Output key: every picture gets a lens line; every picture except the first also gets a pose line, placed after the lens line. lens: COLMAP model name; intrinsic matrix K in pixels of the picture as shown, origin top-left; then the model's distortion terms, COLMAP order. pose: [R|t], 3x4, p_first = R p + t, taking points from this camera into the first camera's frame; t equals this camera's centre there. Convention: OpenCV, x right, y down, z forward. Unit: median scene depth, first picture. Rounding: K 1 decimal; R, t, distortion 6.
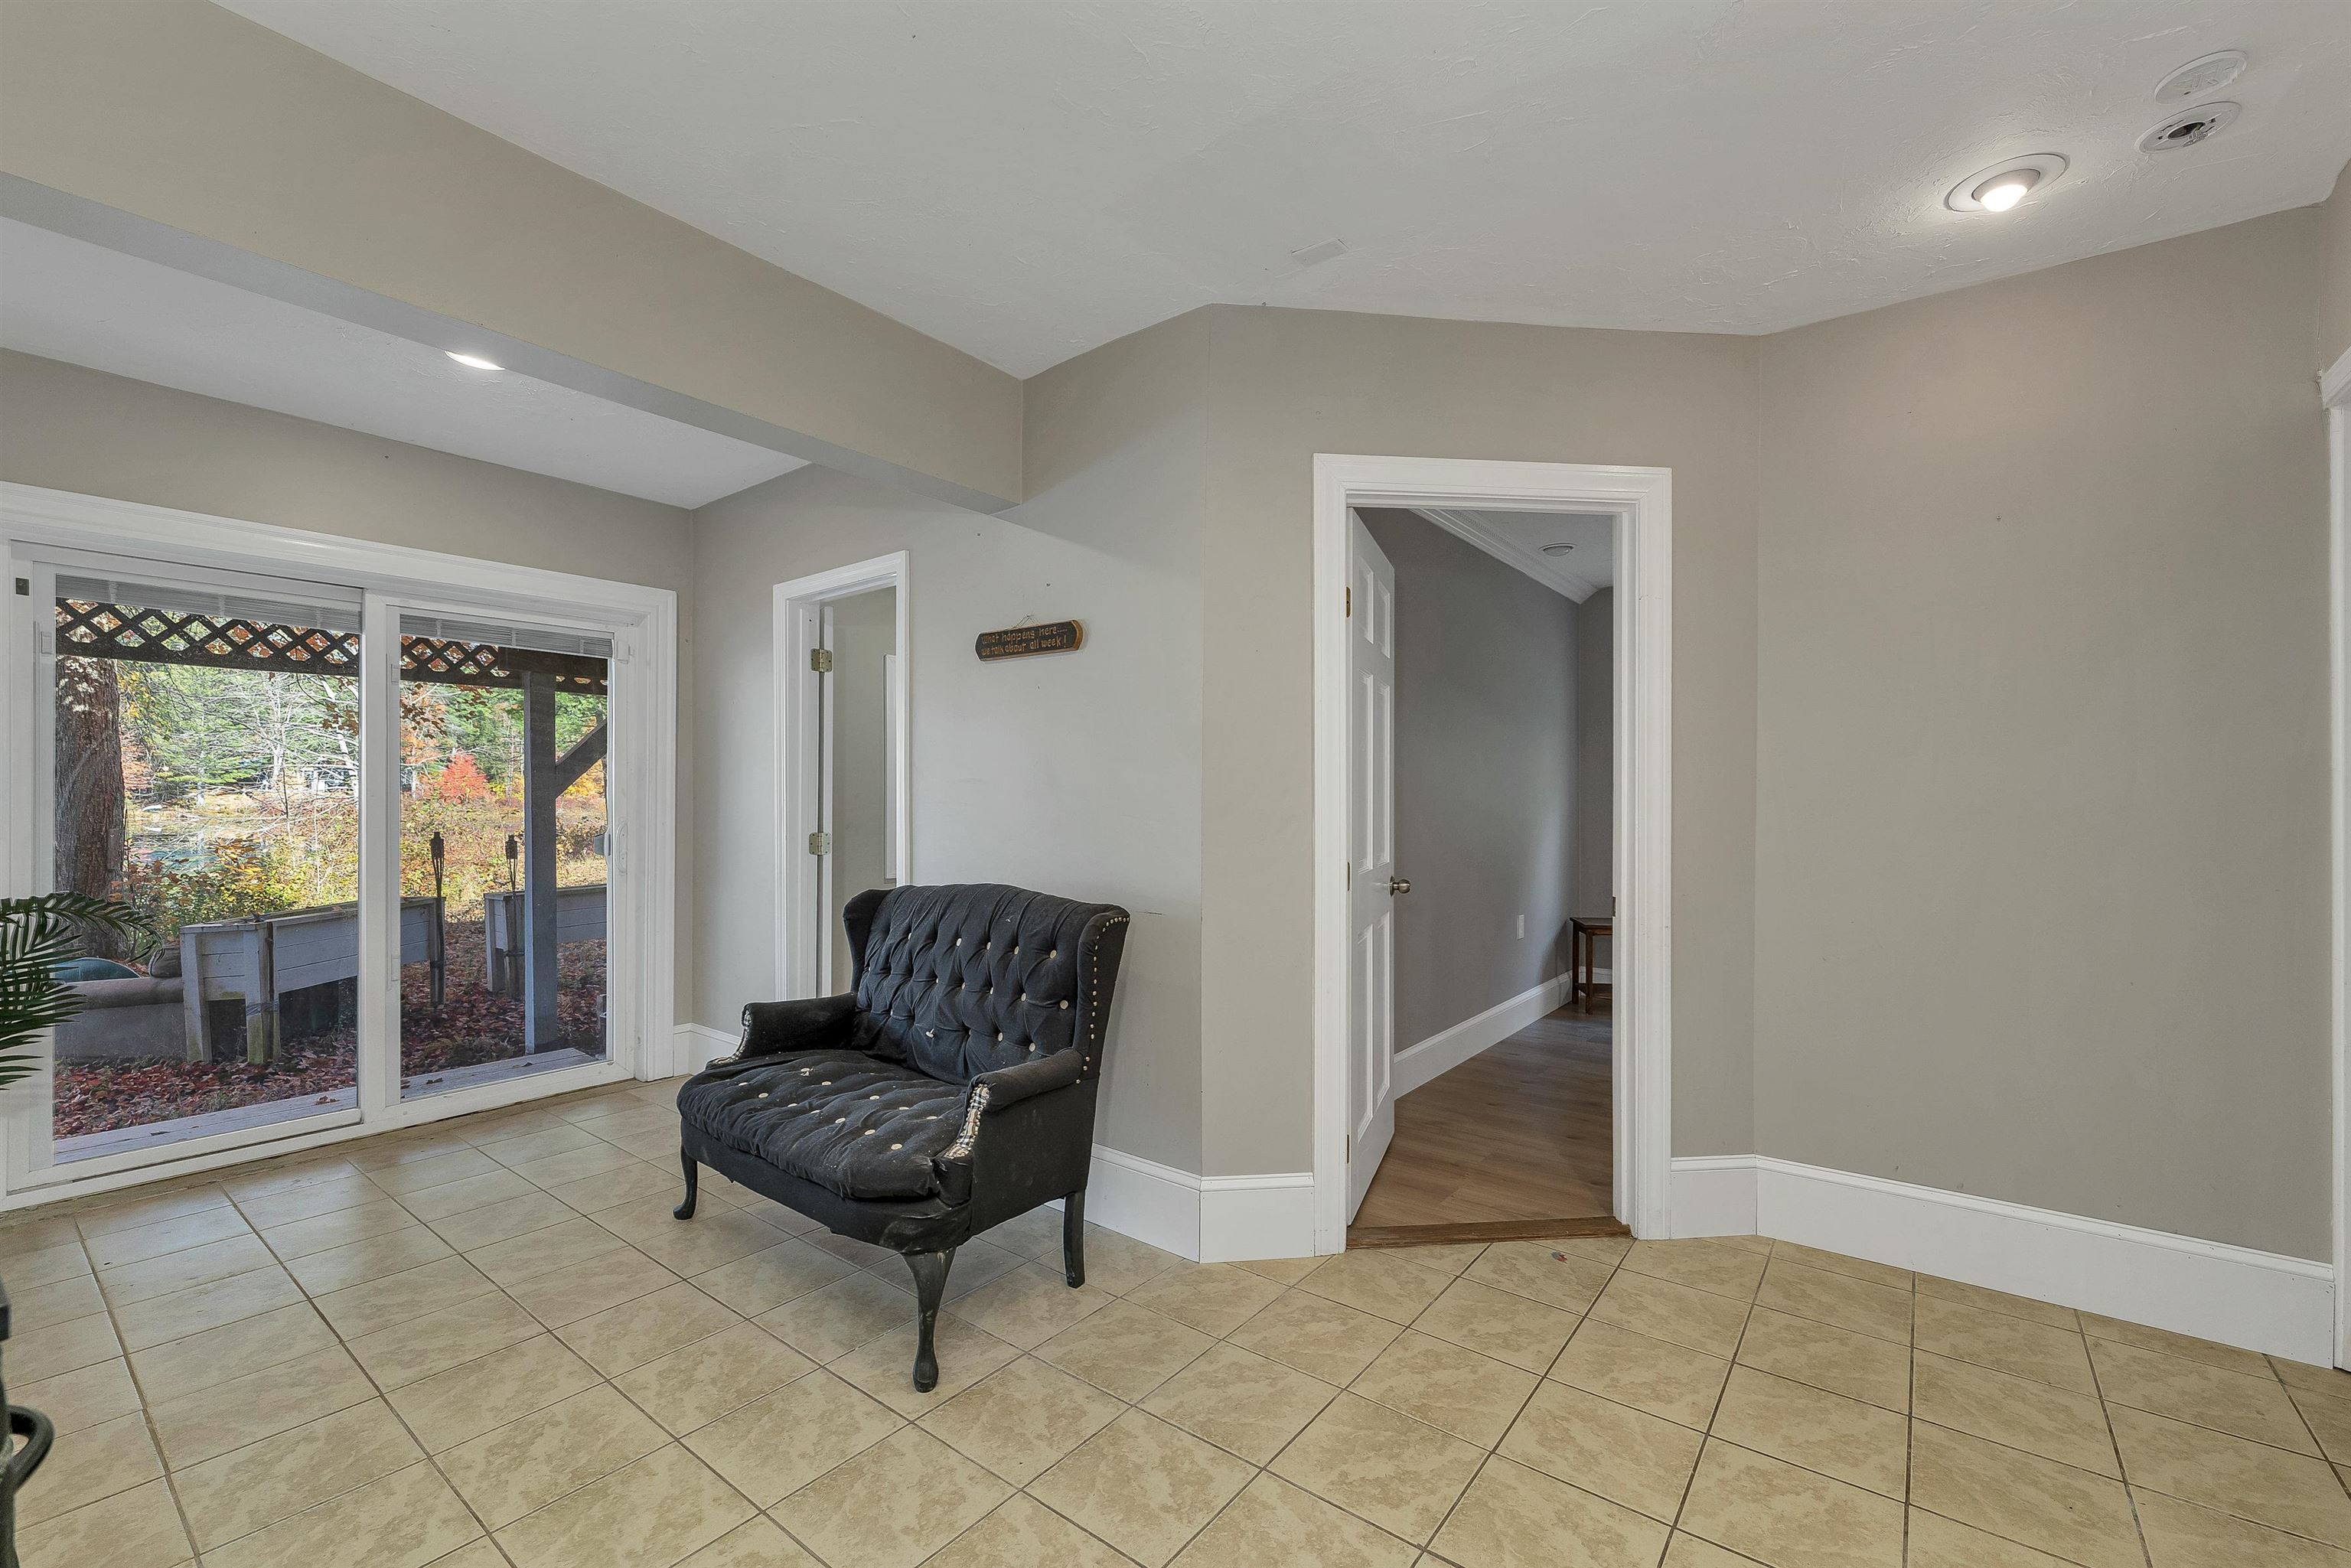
lens RADIAL K [[962.1, 0, 1169.5], [0, 962.1, 790.2], [0, 0, 1]] dist [-0.002346, -0.000284]
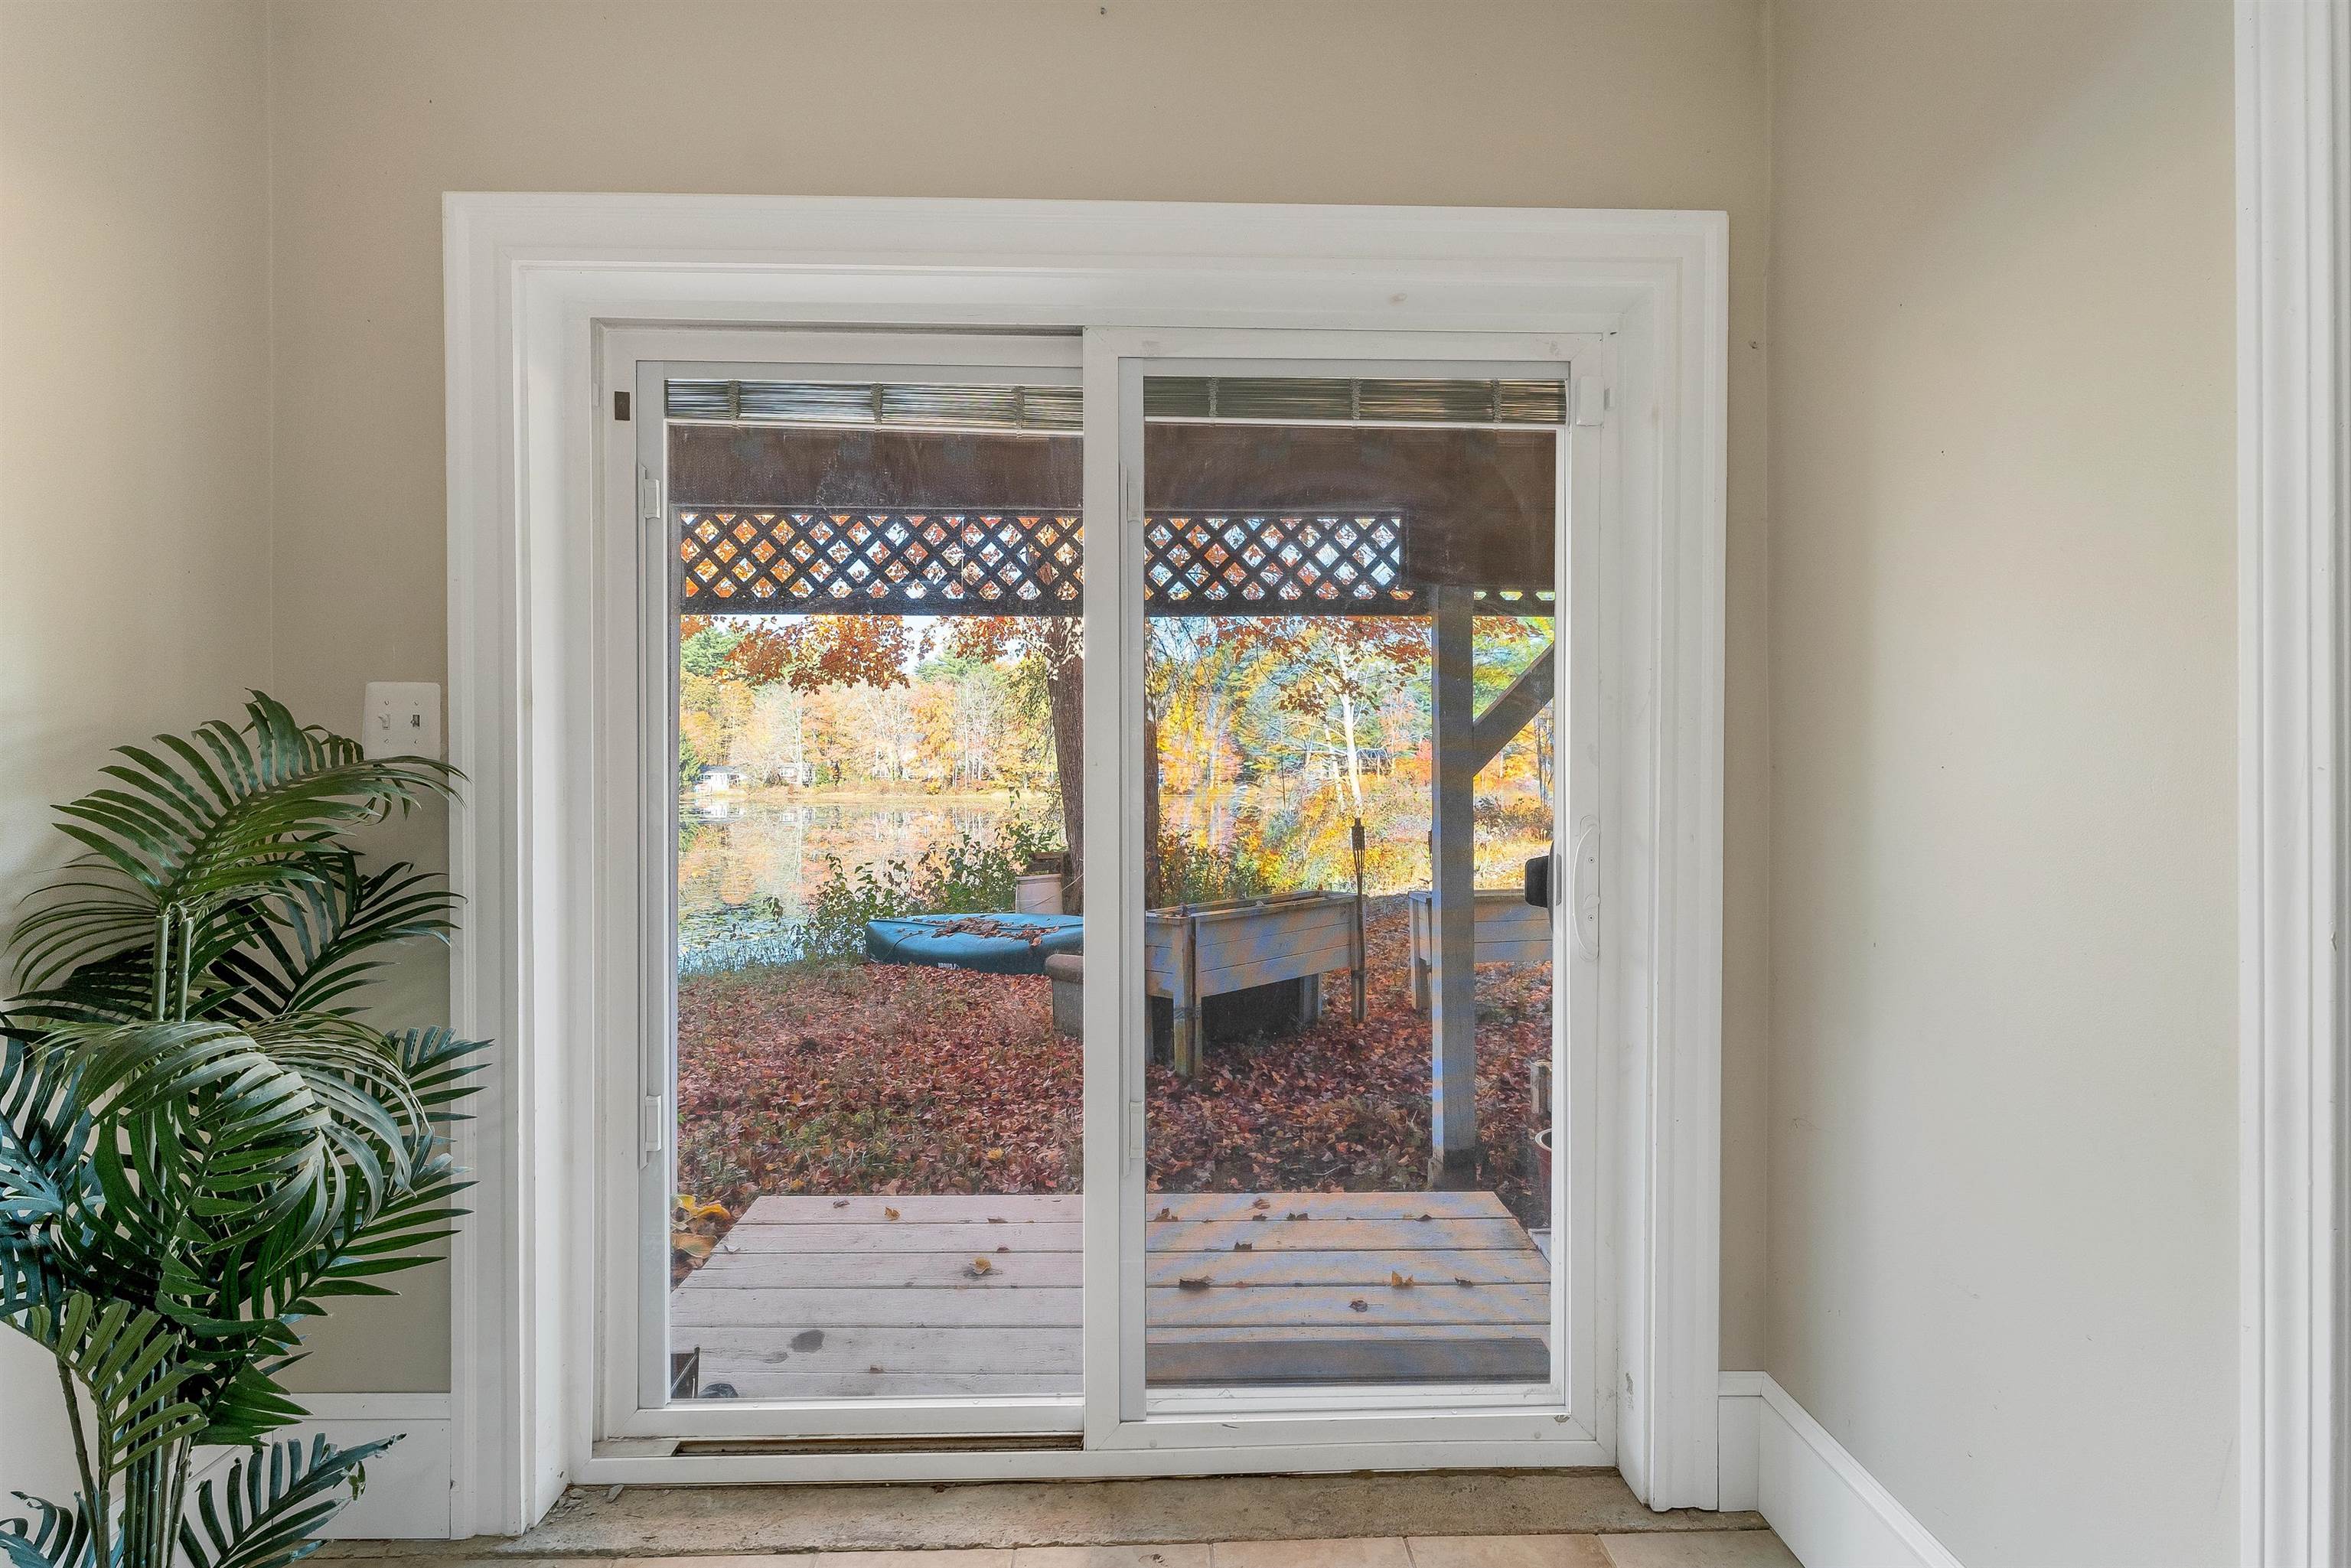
lens RADIAL K [[988.3, 0, 1174.9], [0, 988.3, 792.7], [0, 0, 1]] dist [0.001563, -0.001094]
pose [[0.634365, 0.012402, -0.772934, -0.250861], [0.003799, 0.999809, 0.019161, 0.004971], [0.773024, -0.015092, 0.634197, 0.422247]]
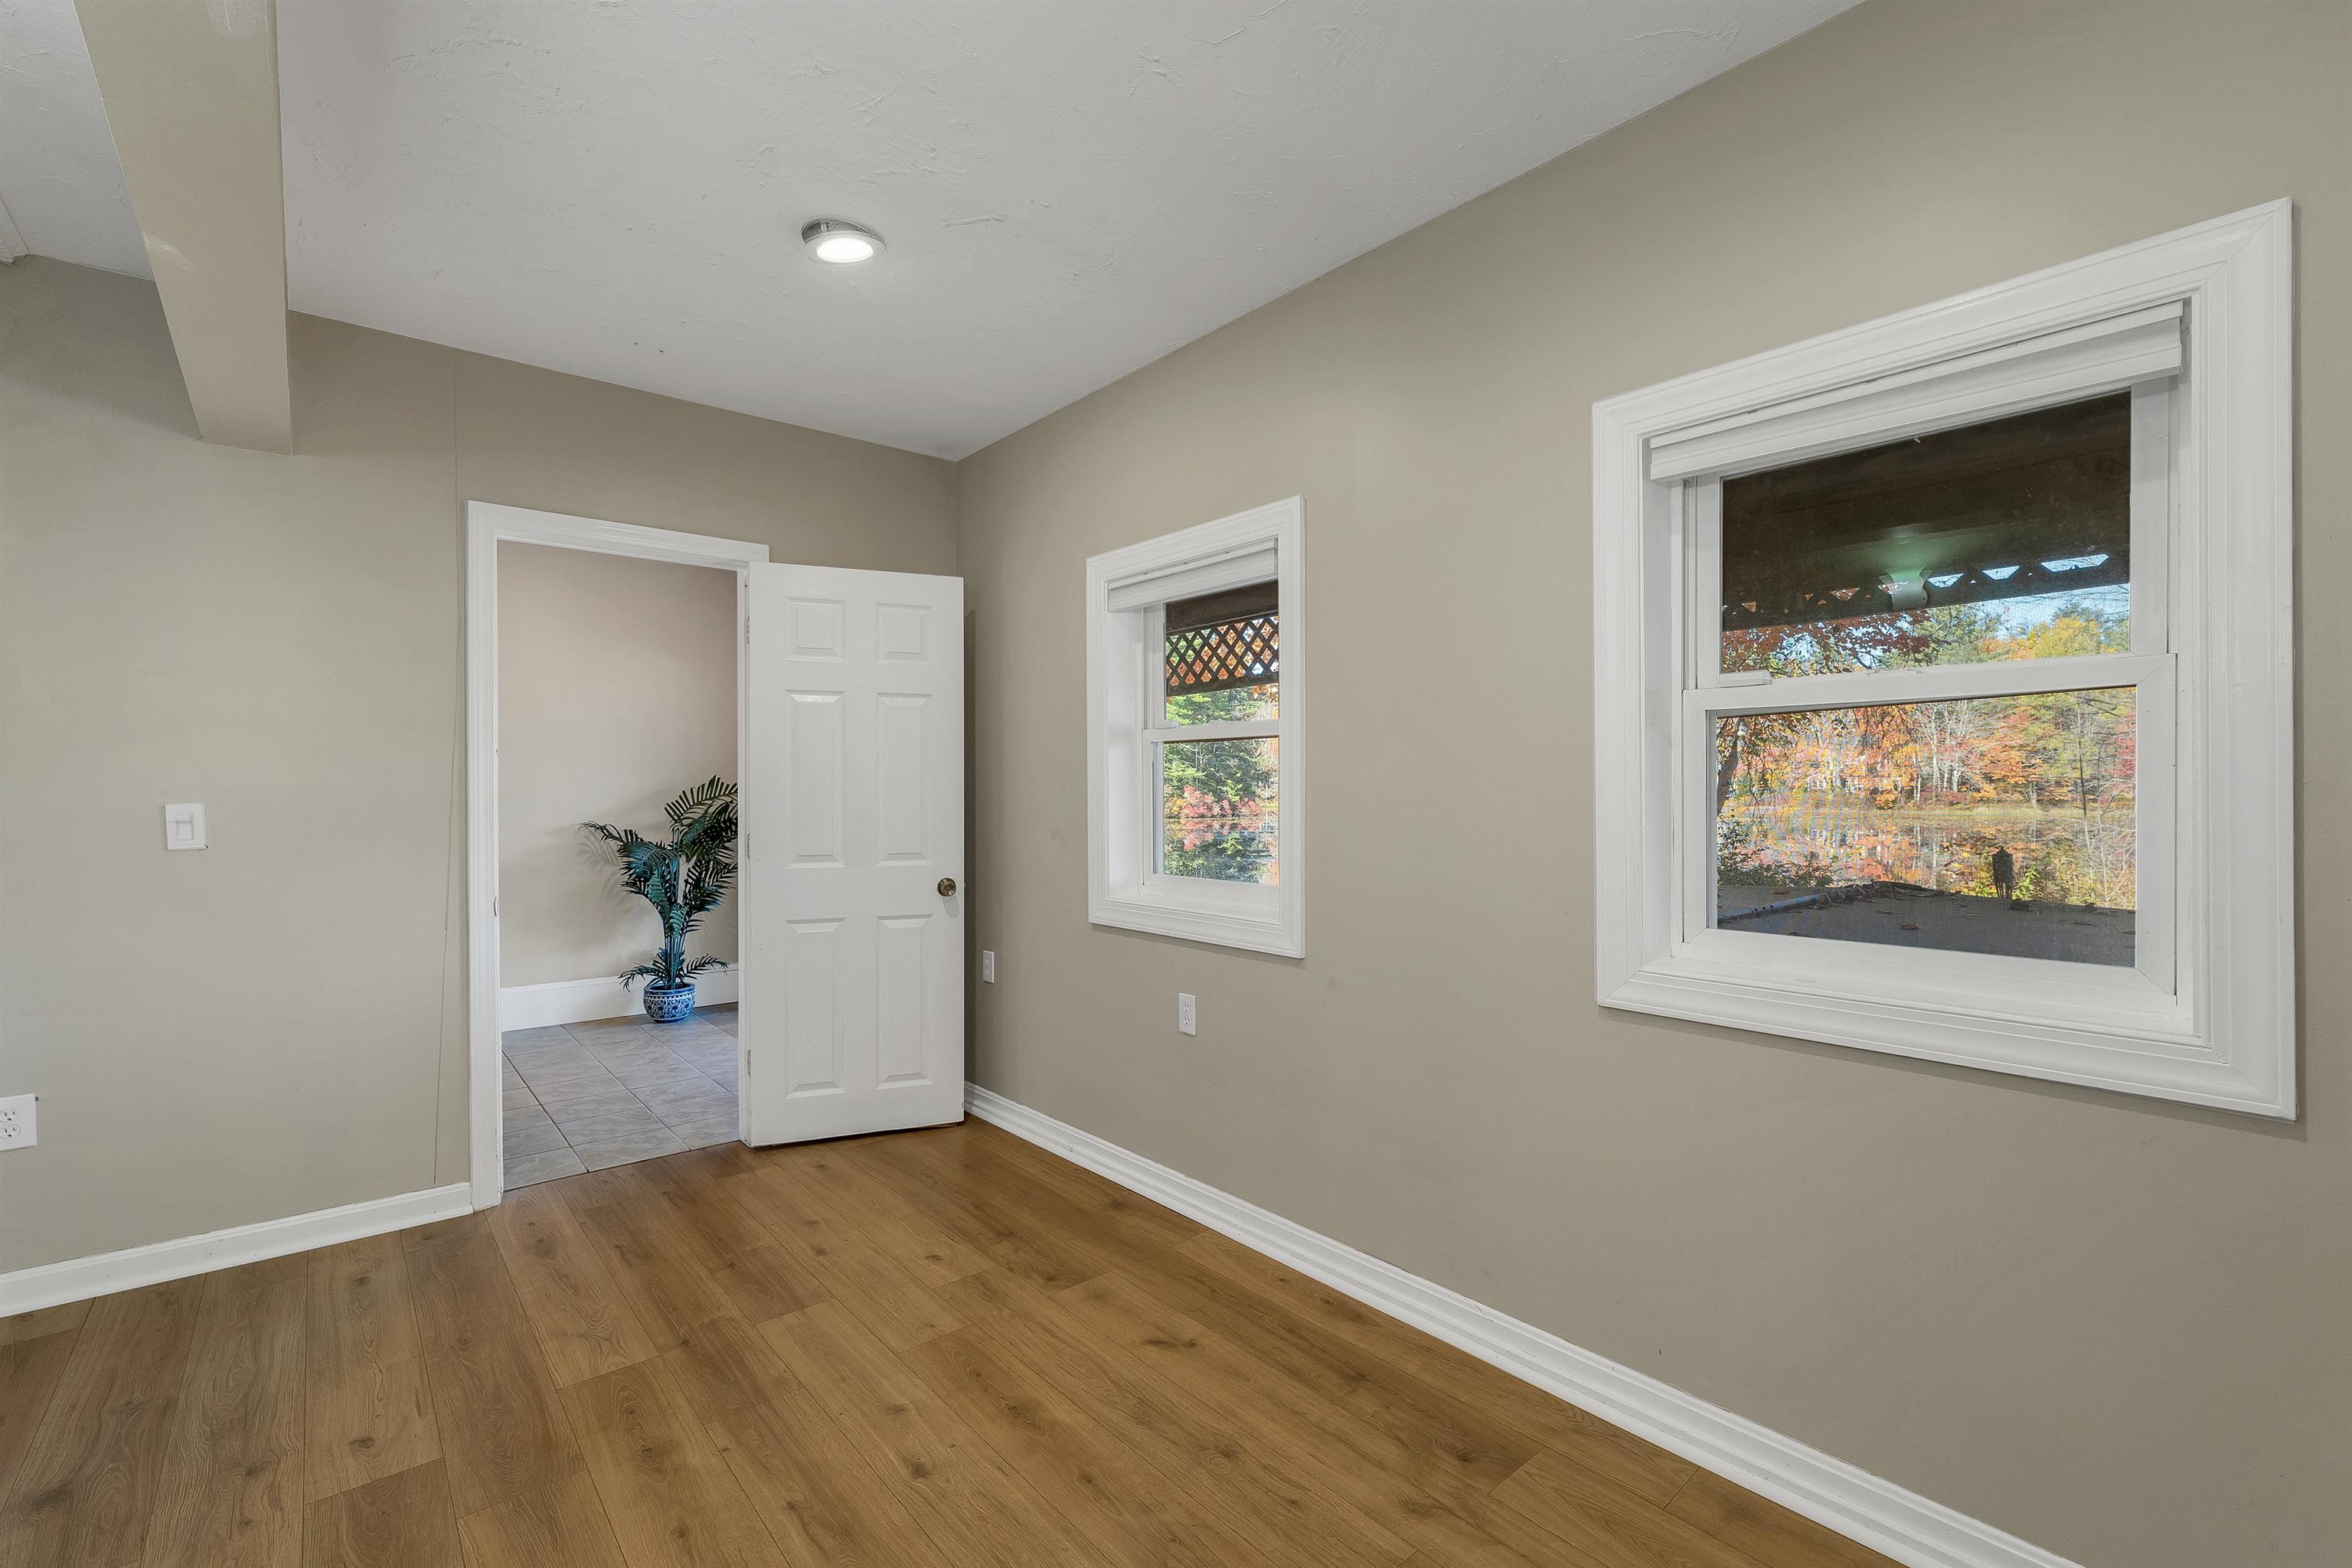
lens RADIAL K [[962.6, 0, 1176.6], [0, 962.6, 796.1], [0, 0, 1]] dist [-0.002346, -0.000284]
pose [[-0.229261, 0.003102, -0.973360, 0.292354], [0.013901, 0.999903, -0.000088, 0.009734], [0.973266, -0.013551, -0.229282, 1.111901]]
